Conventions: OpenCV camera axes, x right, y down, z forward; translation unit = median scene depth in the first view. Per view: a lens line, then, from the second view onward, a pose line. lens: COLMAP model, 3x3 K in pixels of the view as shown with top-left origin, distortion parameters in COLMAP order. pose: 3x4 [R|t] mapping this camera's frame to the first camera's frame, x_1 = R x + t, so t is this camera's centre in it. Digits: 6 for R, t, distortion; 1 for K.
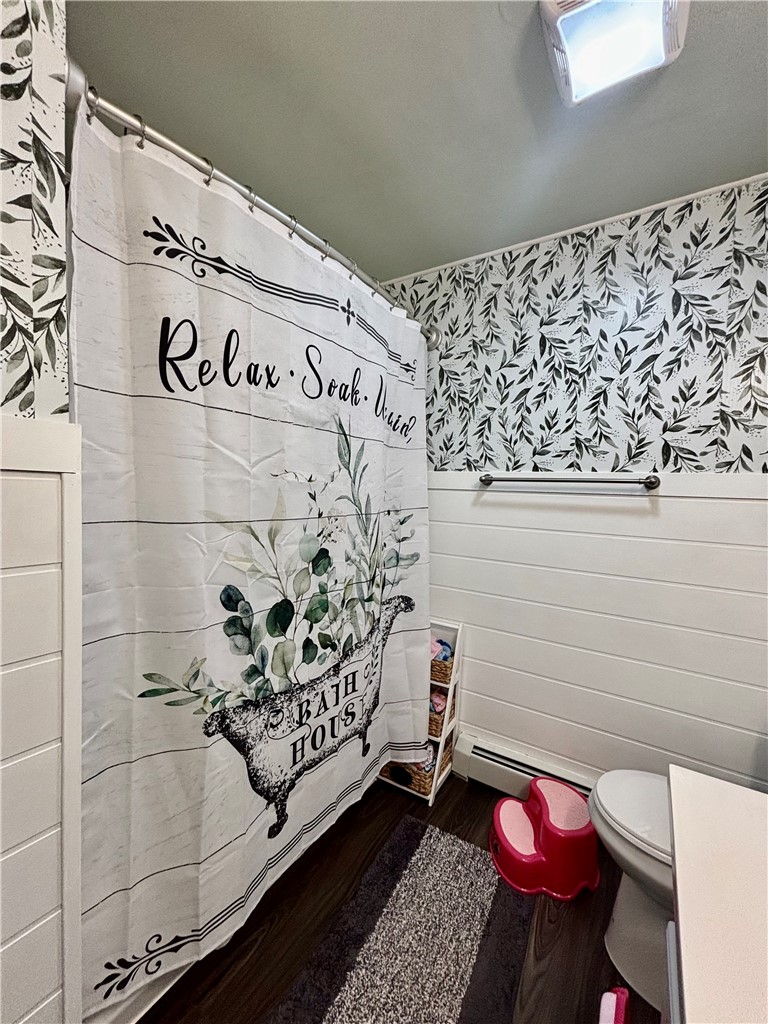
lens RADIAL K [[413.9, 0, 384.1], [0, 413.9, 509.8], [0, 0, 1]] dist [0.004215, -0.000721]
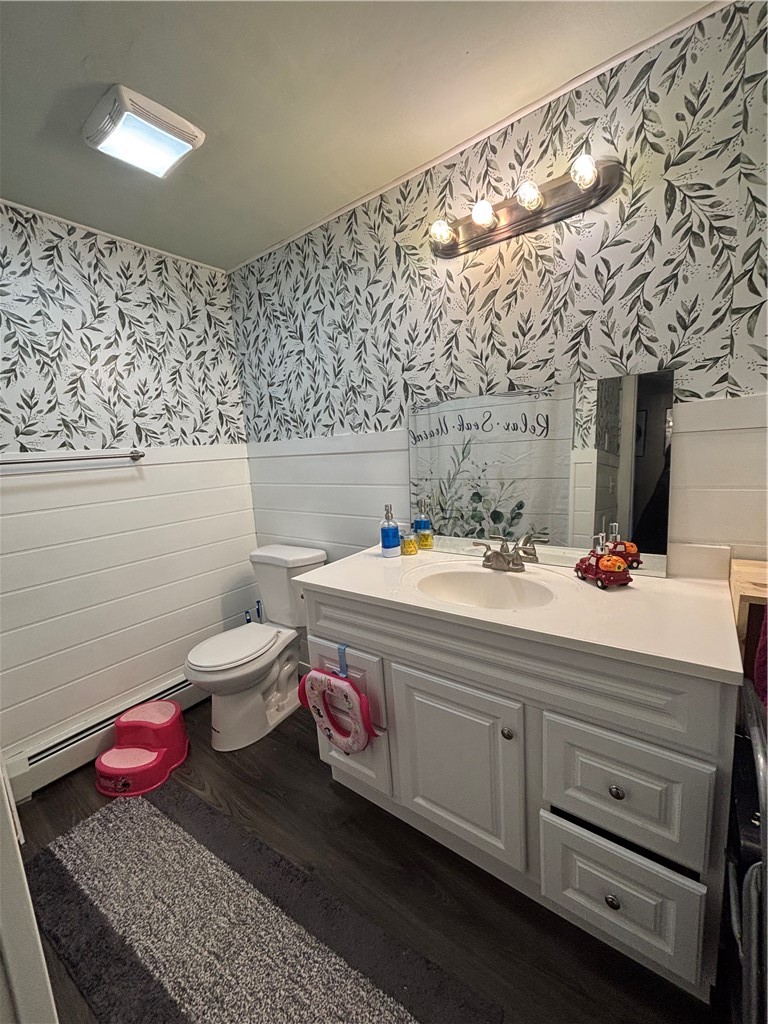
lens RADIAL K [[413.9, 0, 380.5], [0, 413.9, 511.2], [0, 0, 1]] dist [0.004215, -0.000721]
pose [[0.081016, -0.198265, 0.976794, -0.608849], [0.118240, 0.975007, 0.188096, -0.048770], [-0.989675, 0.100258, 0.102434, 0.107610]]
